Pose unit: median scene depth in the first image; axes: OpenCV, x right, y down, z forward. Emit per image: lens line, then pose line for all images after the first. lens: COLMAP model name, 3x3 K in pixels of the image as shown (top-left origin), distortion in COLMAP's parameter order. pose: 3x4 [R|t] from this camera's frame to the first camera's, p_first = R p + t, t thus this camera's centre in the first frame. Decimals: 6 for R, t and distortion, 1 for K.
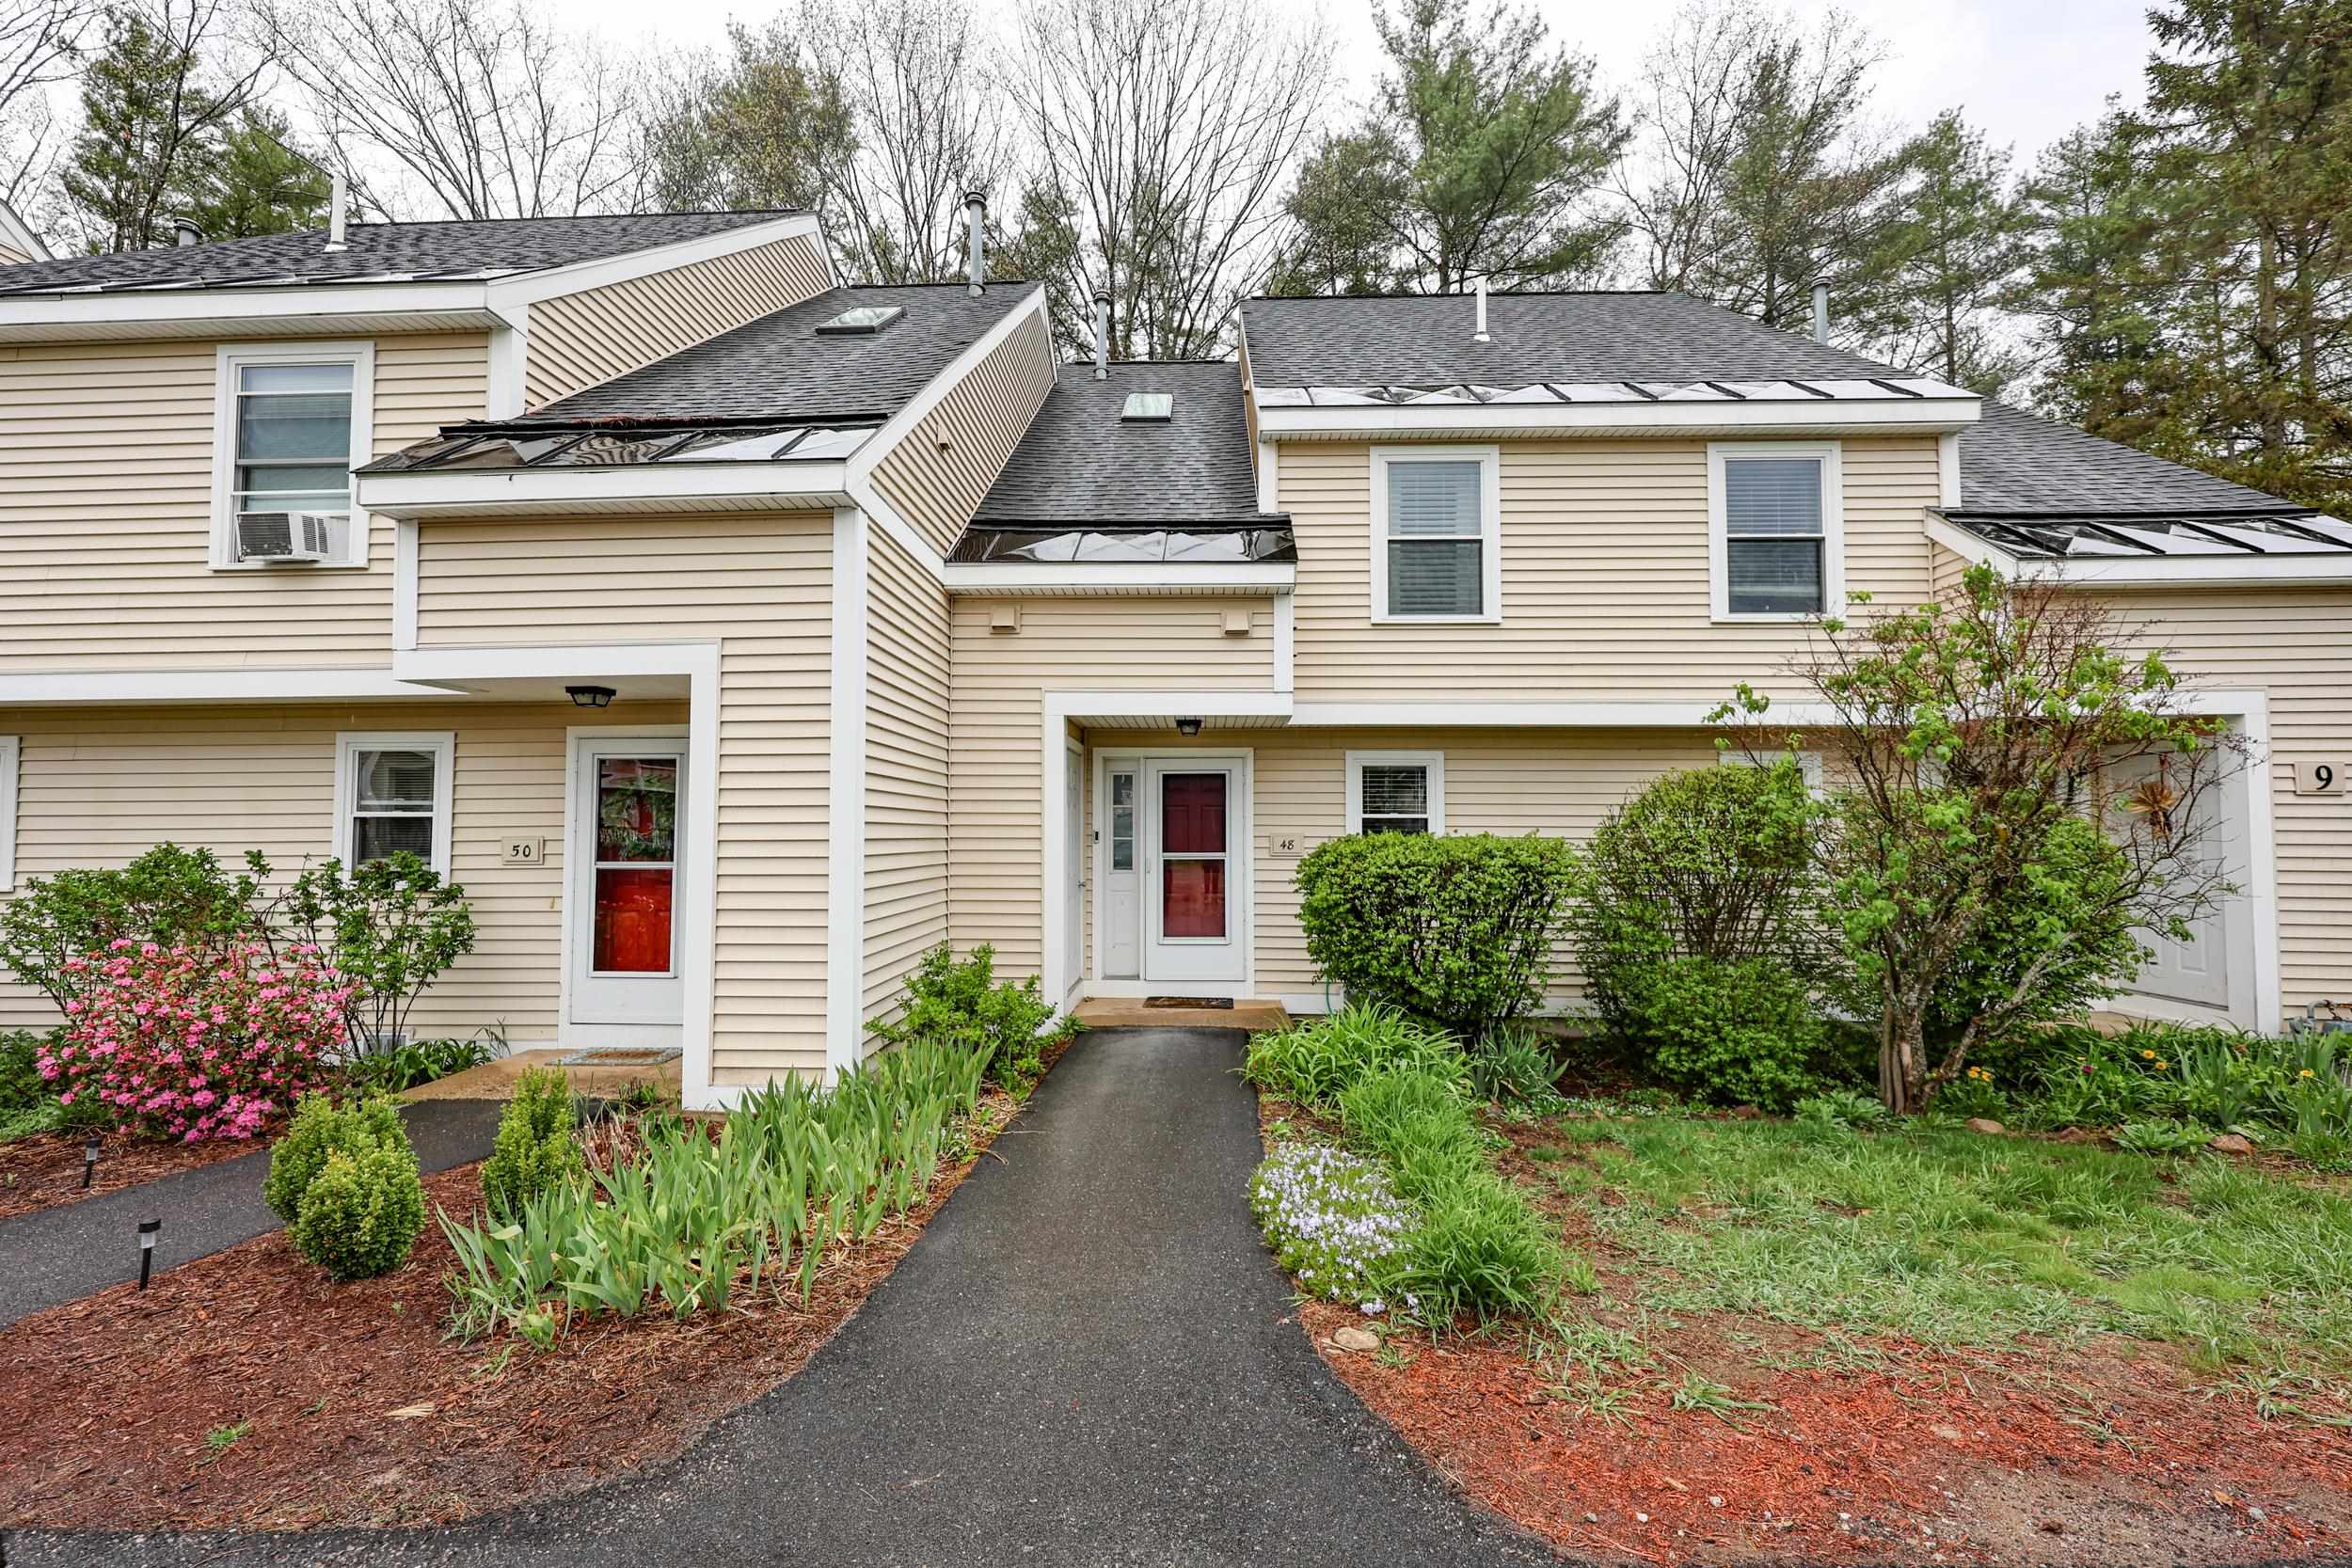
lens RADIAL K [[943.7, 0, 1176.0], [0, 943.7, 784.0], [0, 0, 1]] dist [-0.001099, -0.000608]
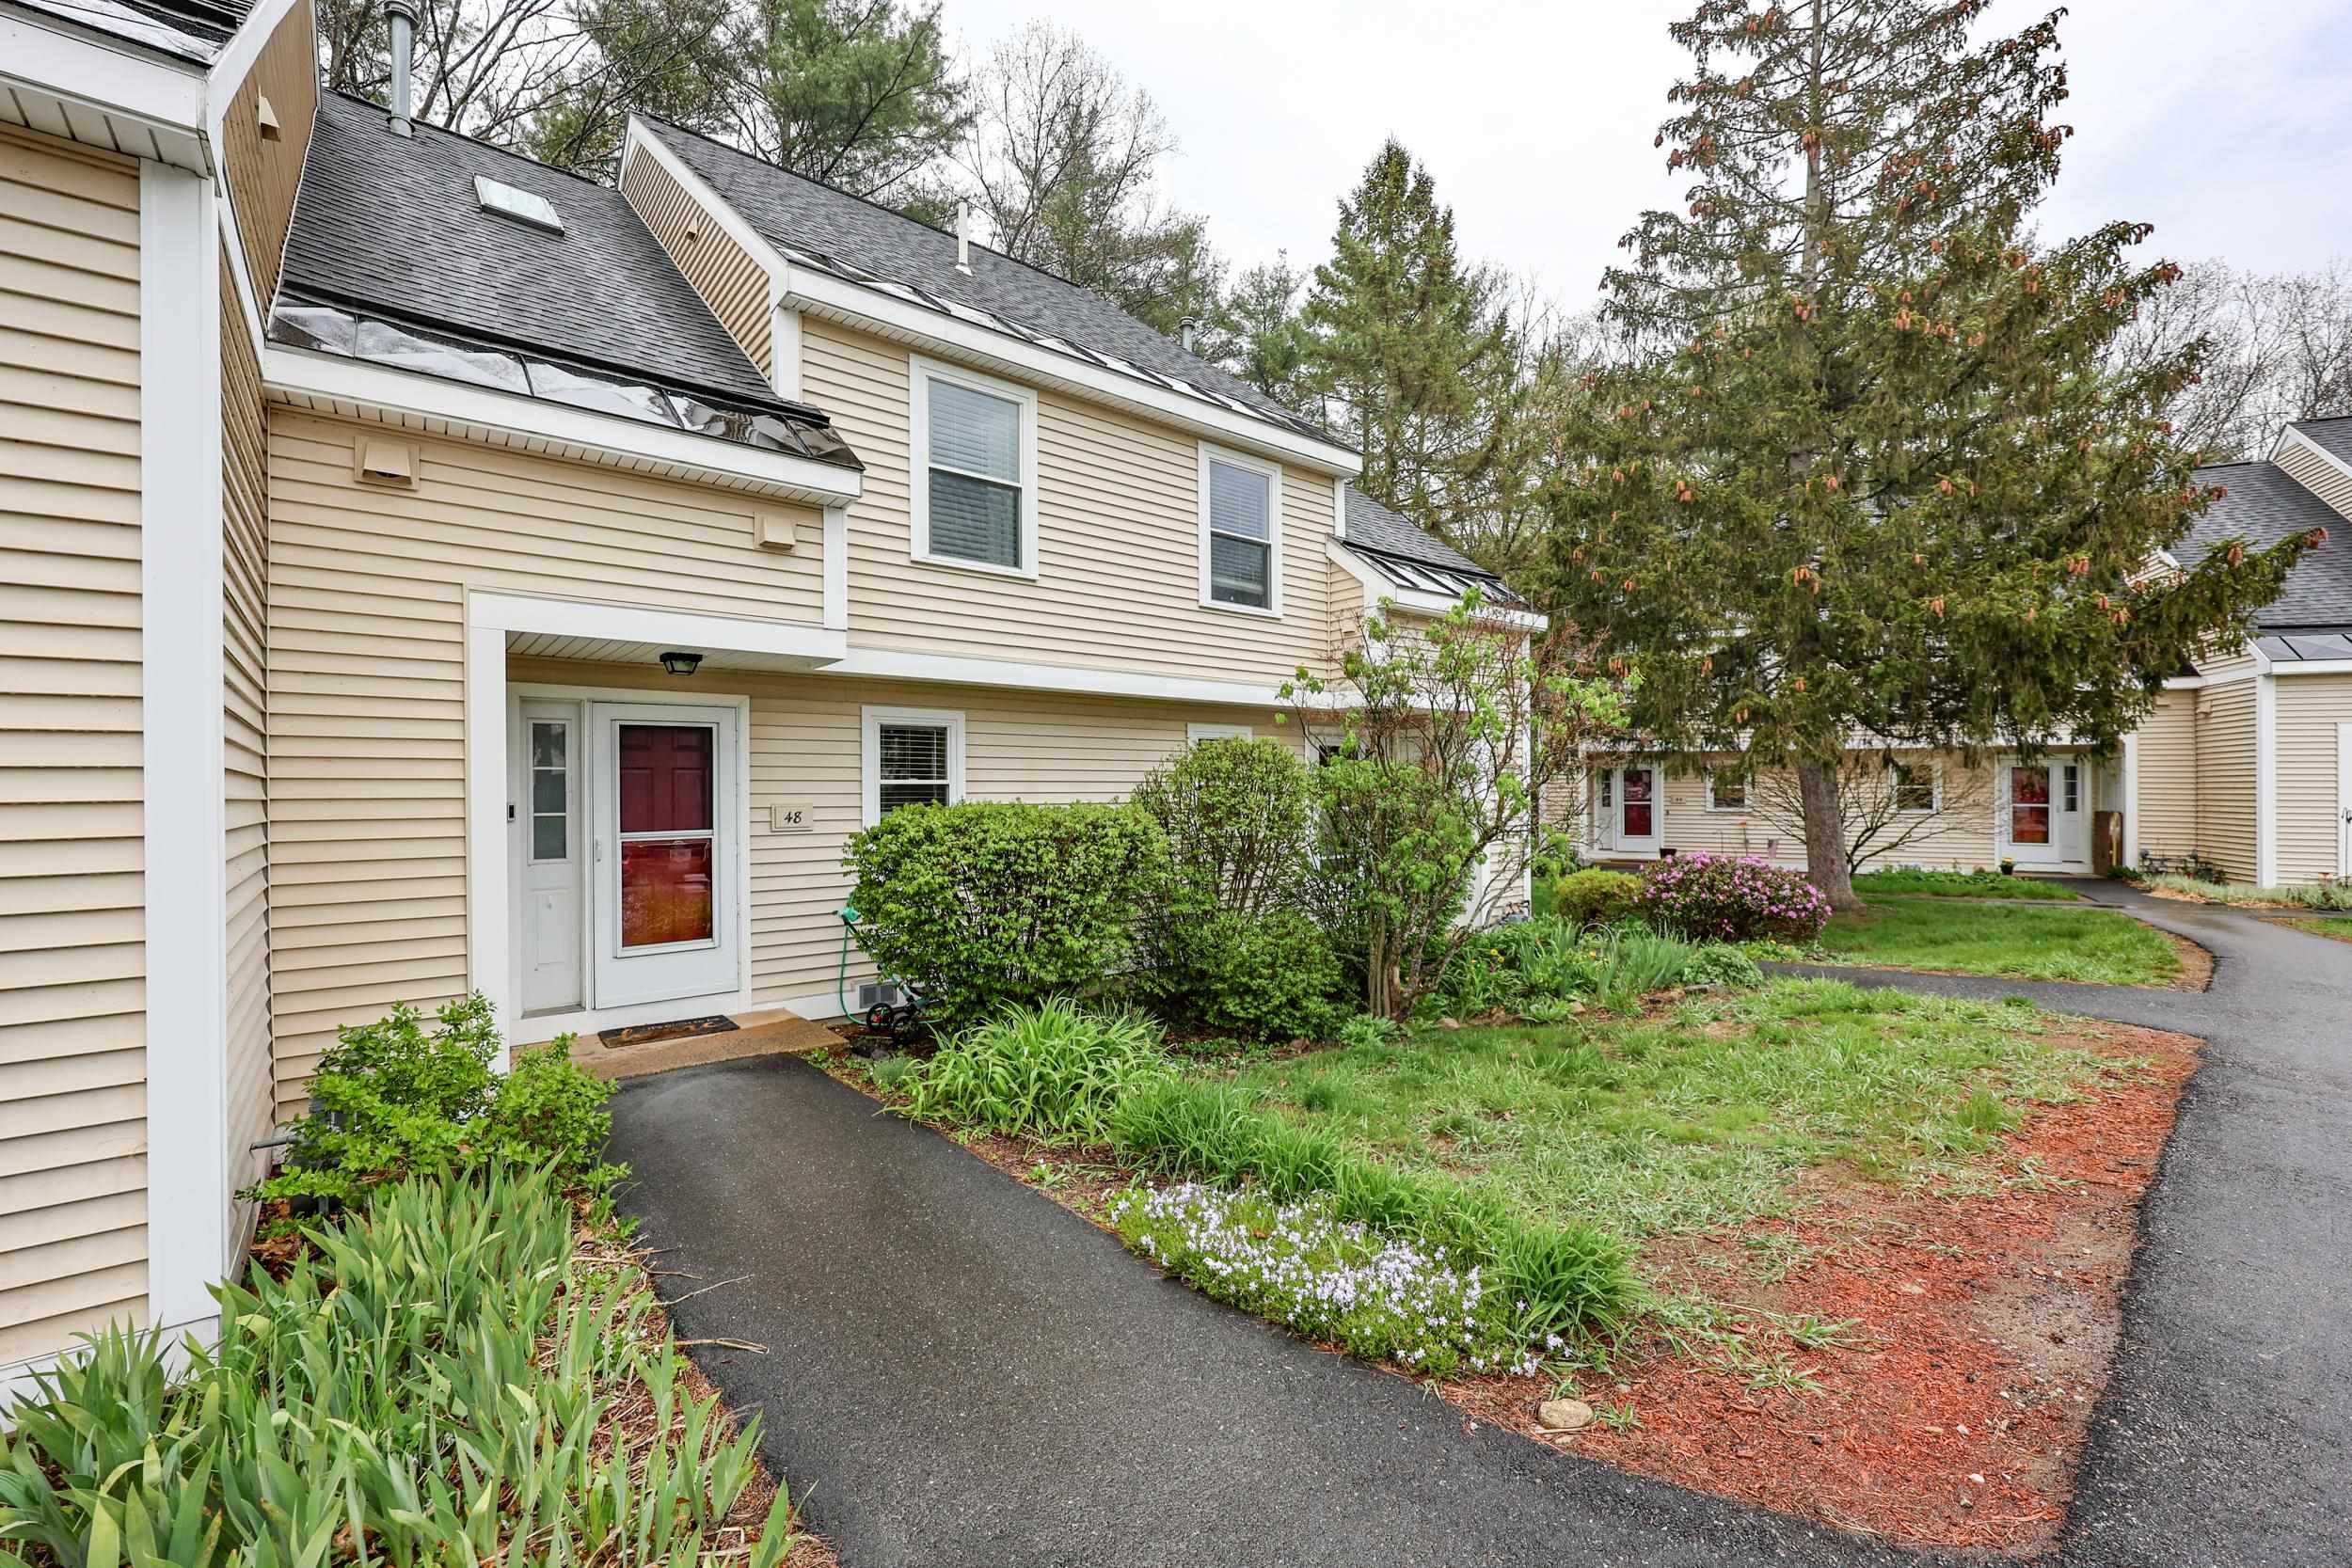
lens RADIAL K [[955.1, 0, 1185.9], [0, 955.1, 778.3], [0, 0, 1]] dist [0.002760, 0.000248]
pose [[0.756609, 0.001569, 0.653866, -0.173445], [-0.024808, 0.999346, 0.026308, 0.000690], [-0.653397, -0.036126, 0.756153, 0.162602]]
